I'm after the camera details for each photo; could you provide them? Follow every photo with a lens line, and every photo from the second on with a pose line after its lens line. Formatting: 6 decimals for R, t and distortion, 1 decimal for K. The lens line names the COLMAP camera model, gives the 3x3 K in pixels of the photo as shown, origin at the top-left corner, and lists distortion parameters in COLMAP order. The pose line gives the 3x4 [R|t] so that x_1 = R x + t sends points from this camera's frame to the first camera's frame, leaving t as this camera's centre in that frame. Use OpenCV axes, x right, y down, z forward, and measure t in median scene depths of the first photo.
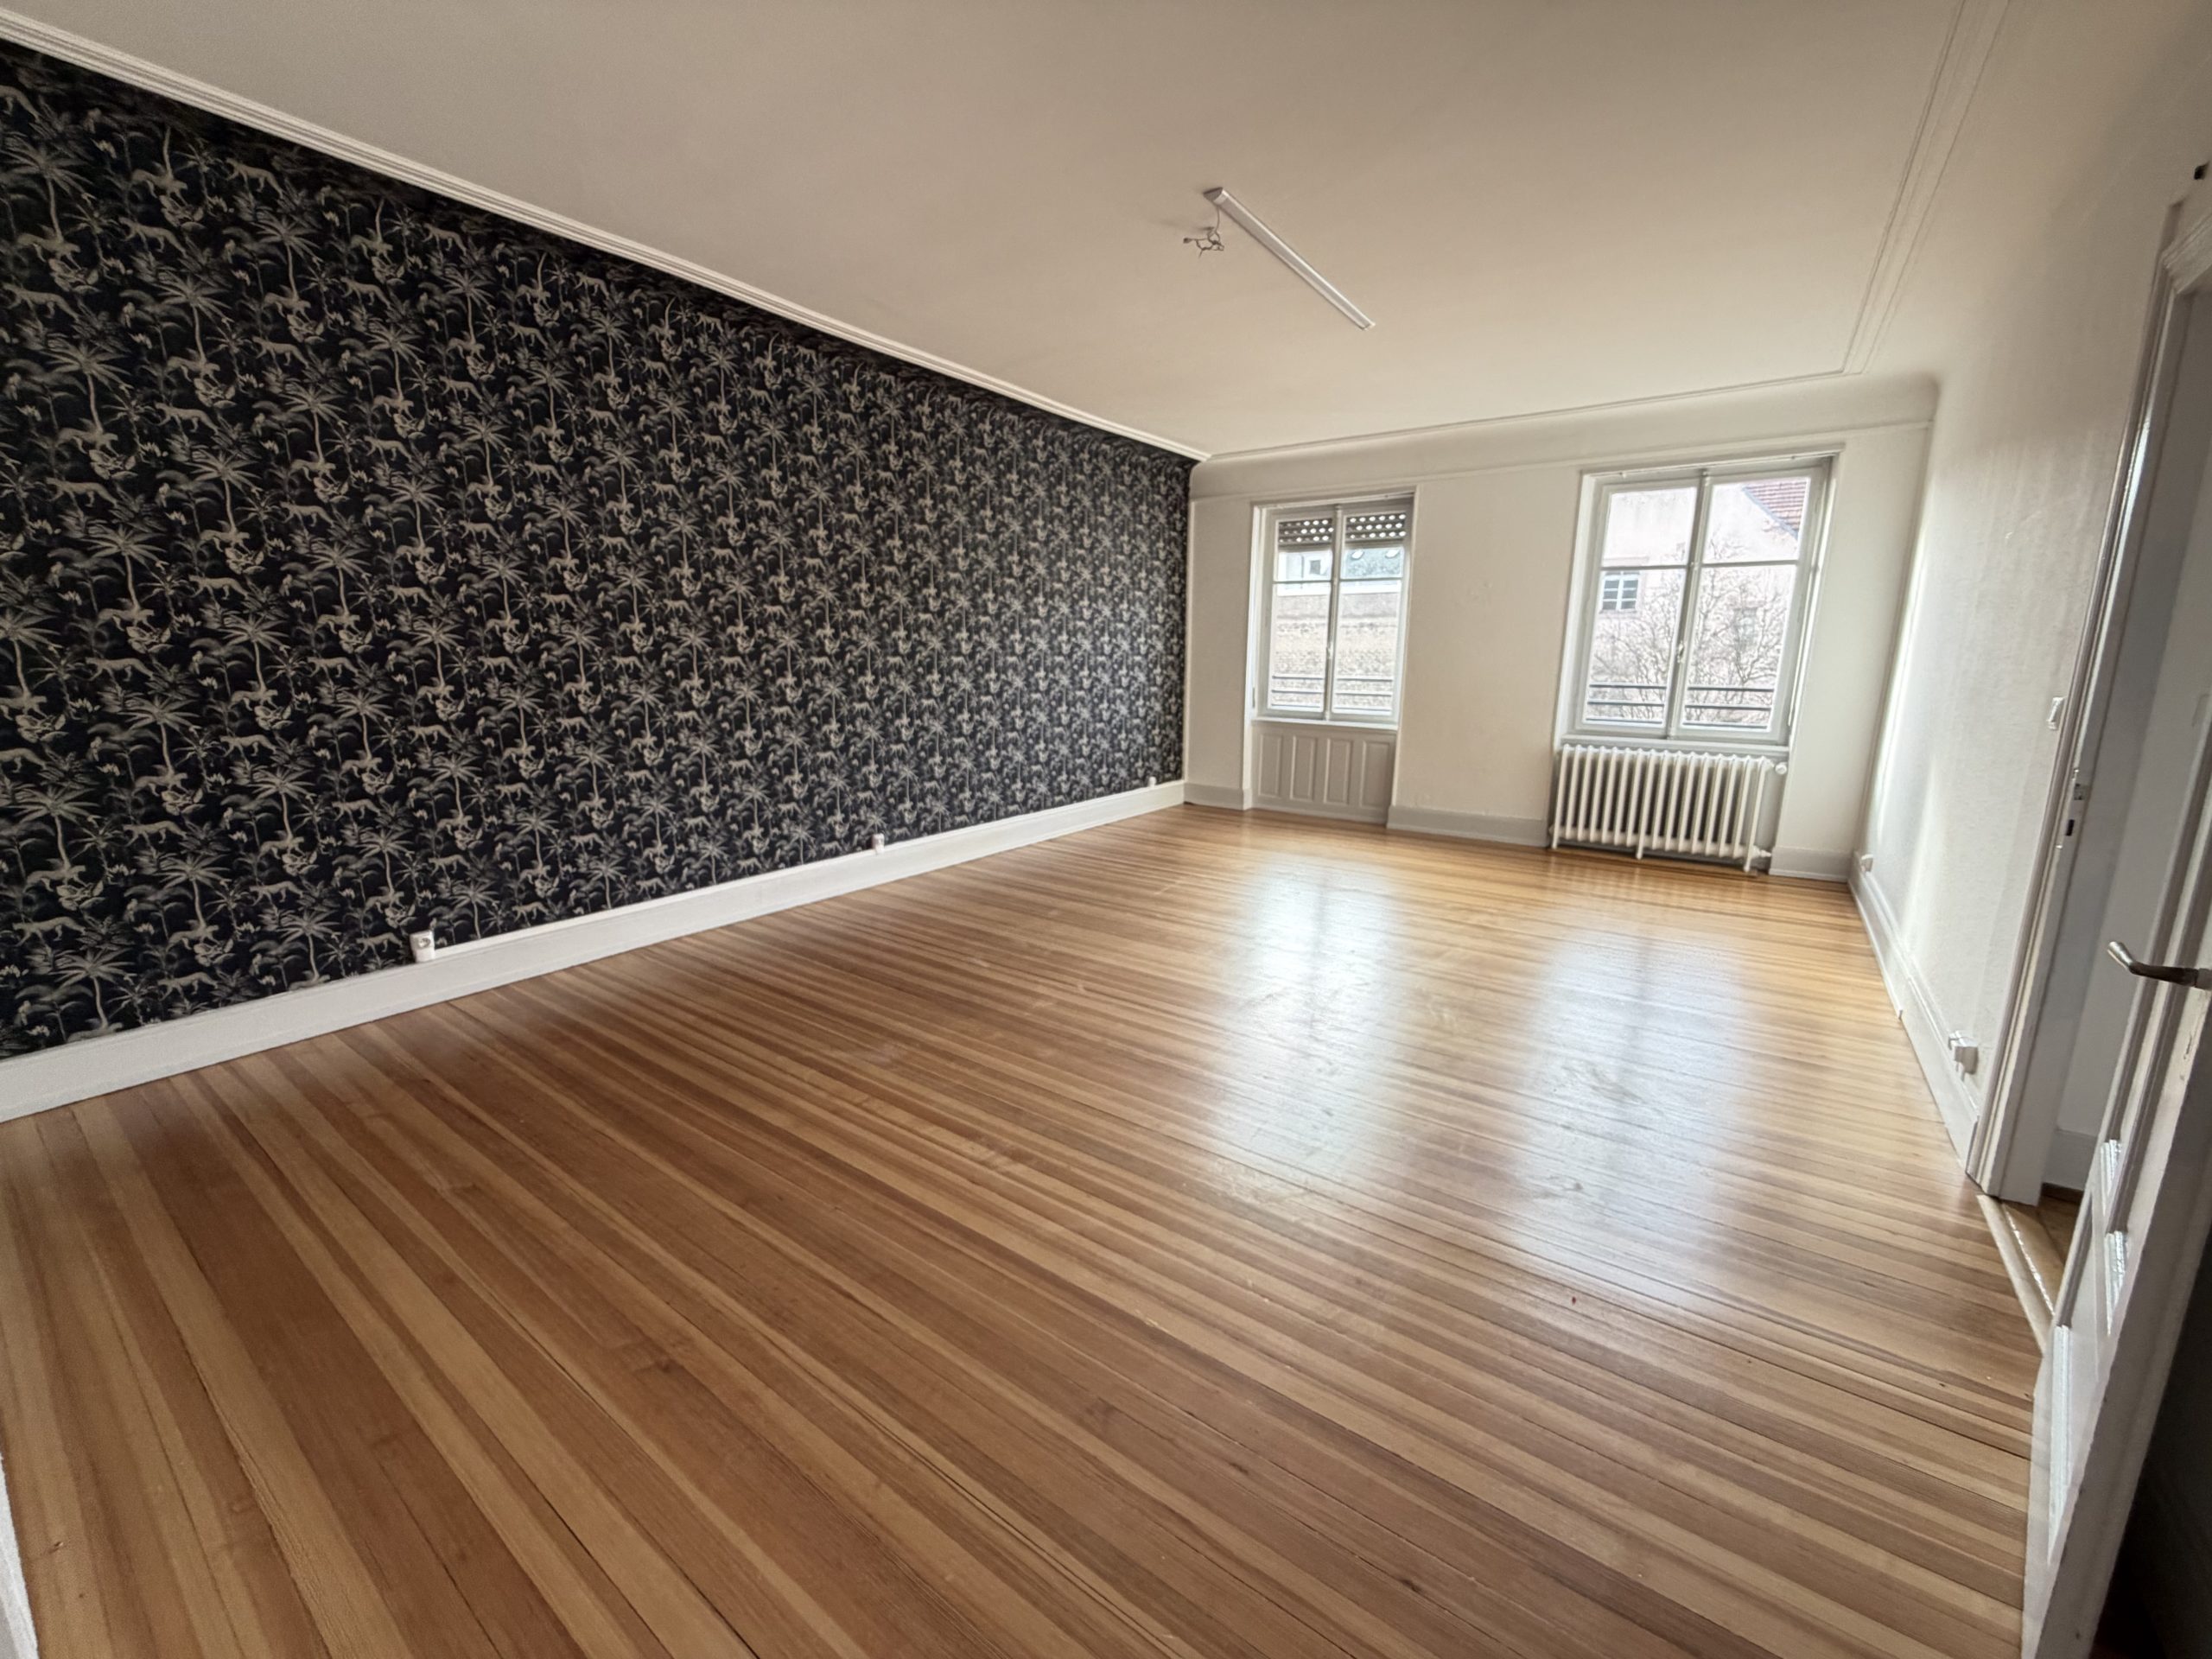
lens RADIAL K [[880.2, 0, 1099.9], [0, 880.2, 828.2], [0, 0, 1]] dist [-0.001727, -0.000090]
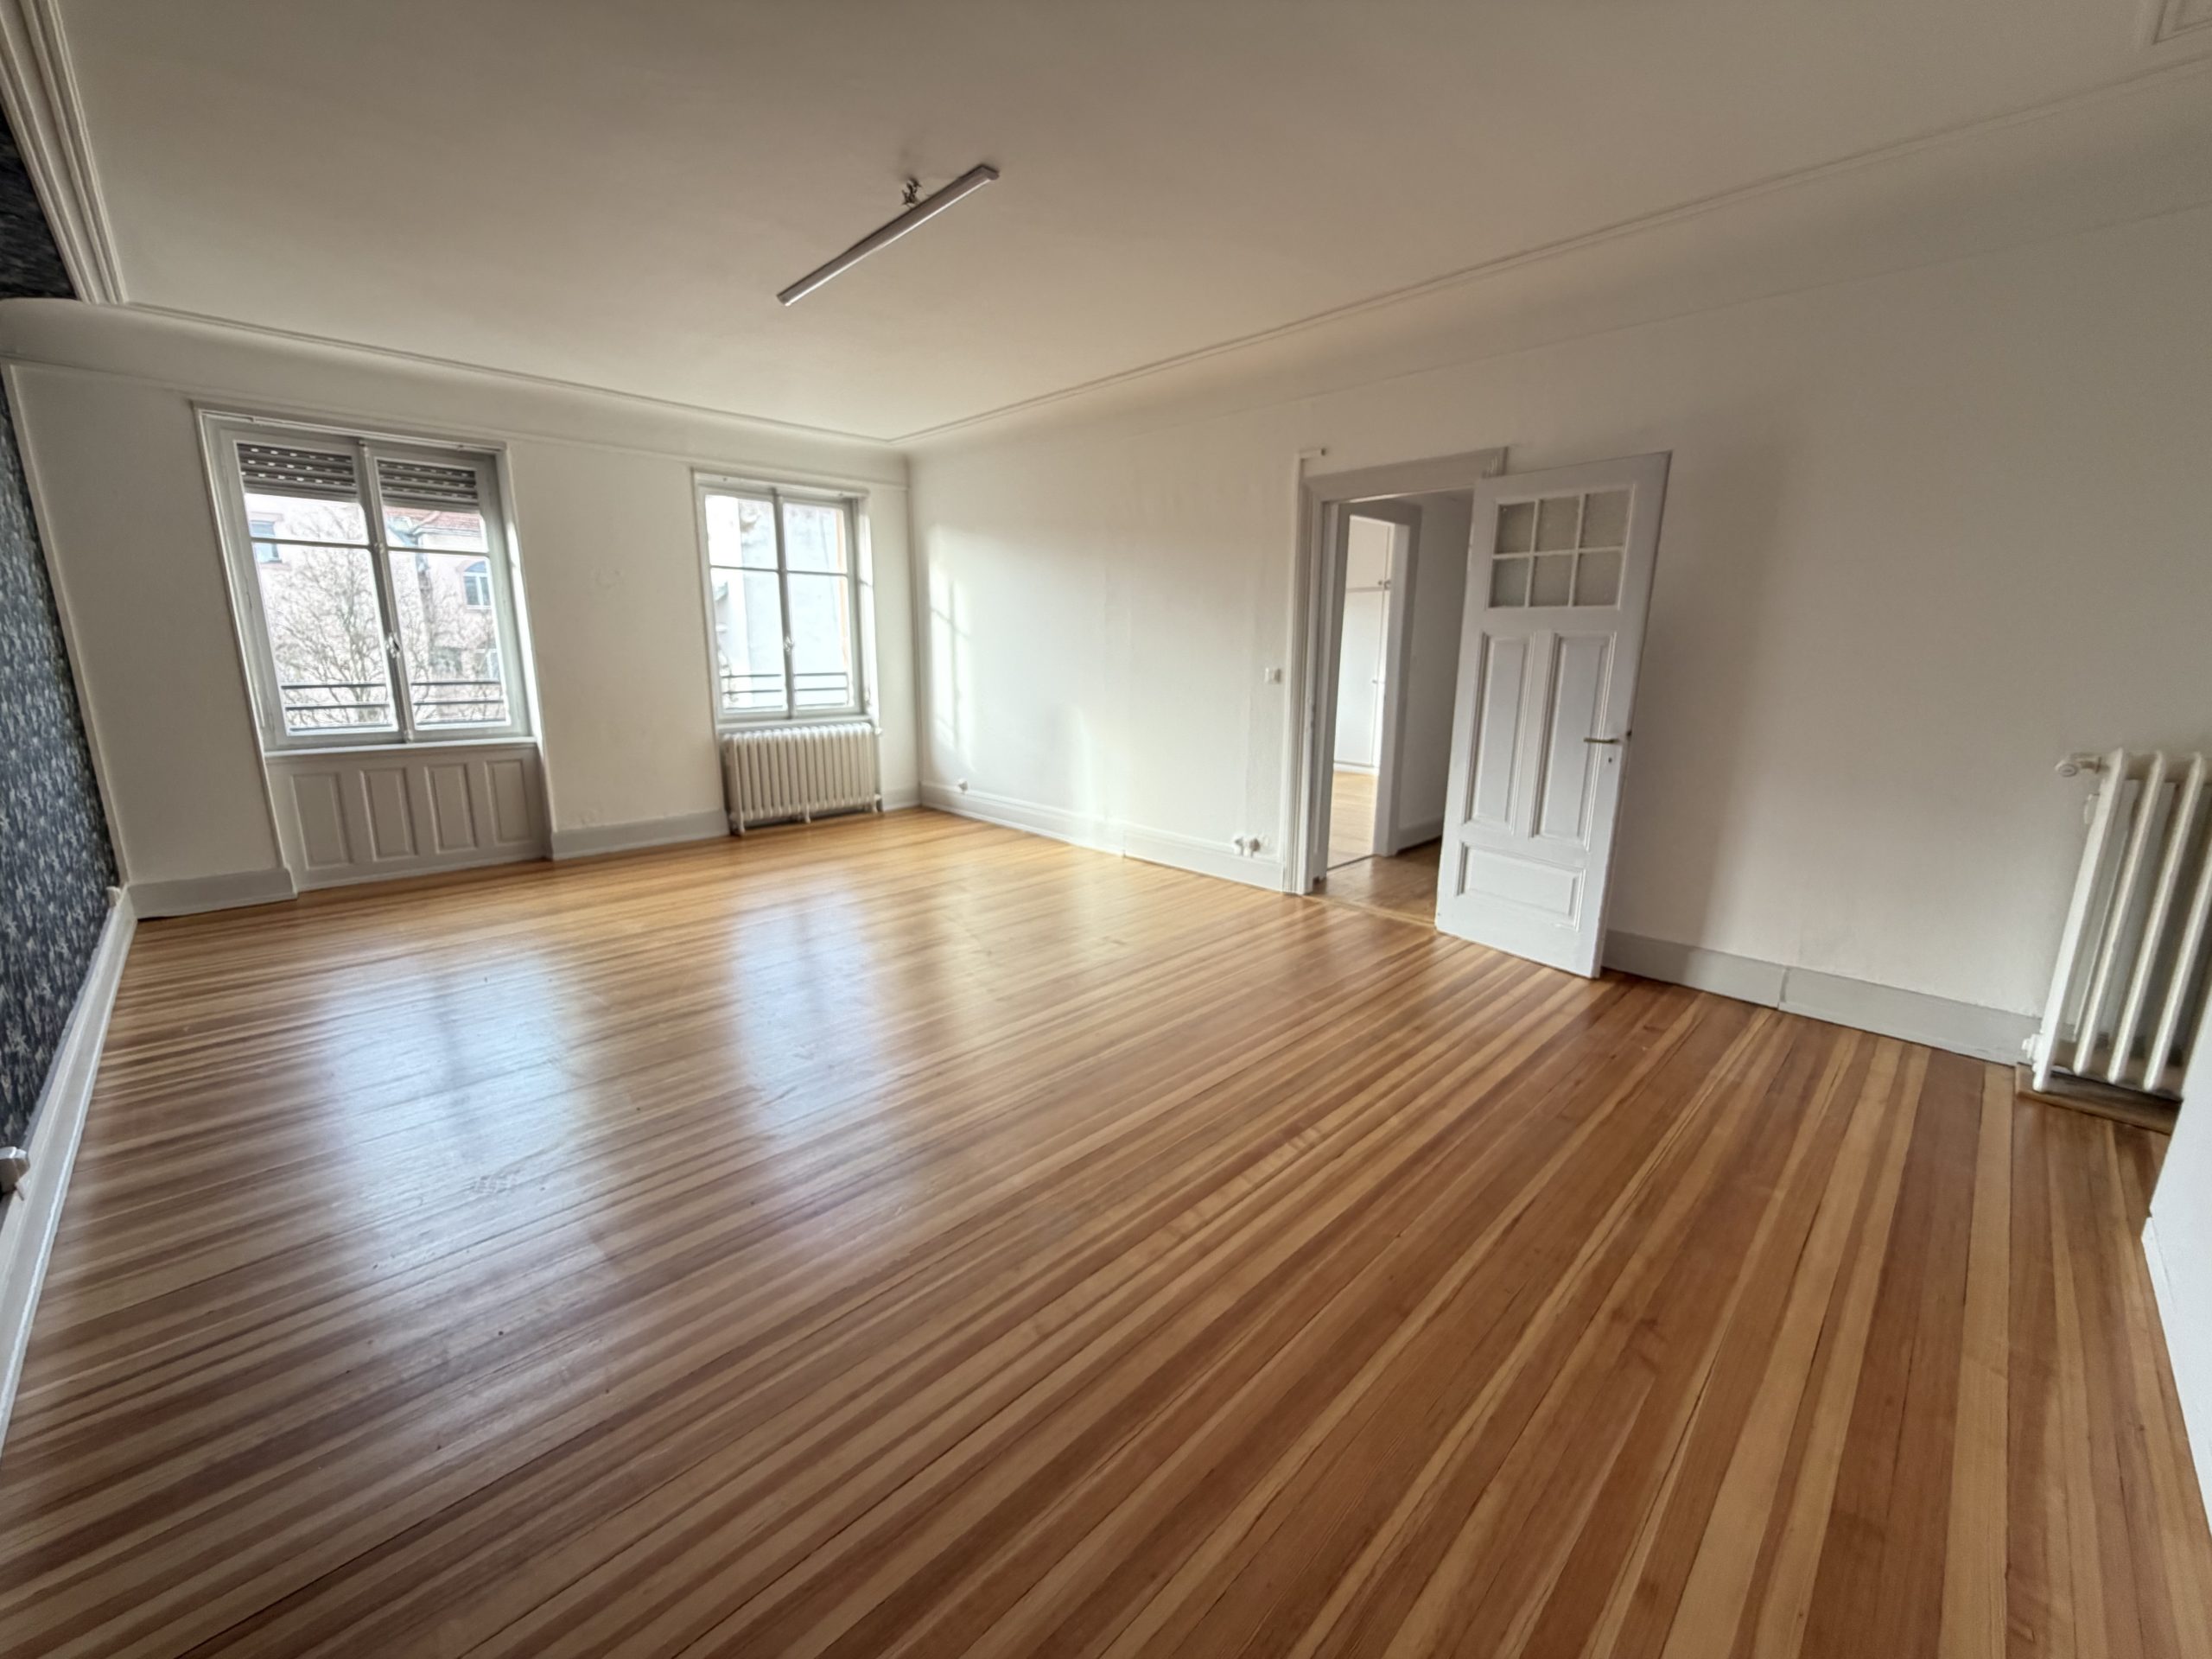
lens RADIAL K [[880.2, 0, 1099.9], [0, 880.2, 828.2], [0, 0, 1]] dist [-0.001727, -0.000090]
pose [[0.167064, -0.211660, 0.962959, -0.427258], [0.193657, 0.964704, 0.178446, -0.087083], [-0.966740, 0.156672, 0.202157, 0.374682]]
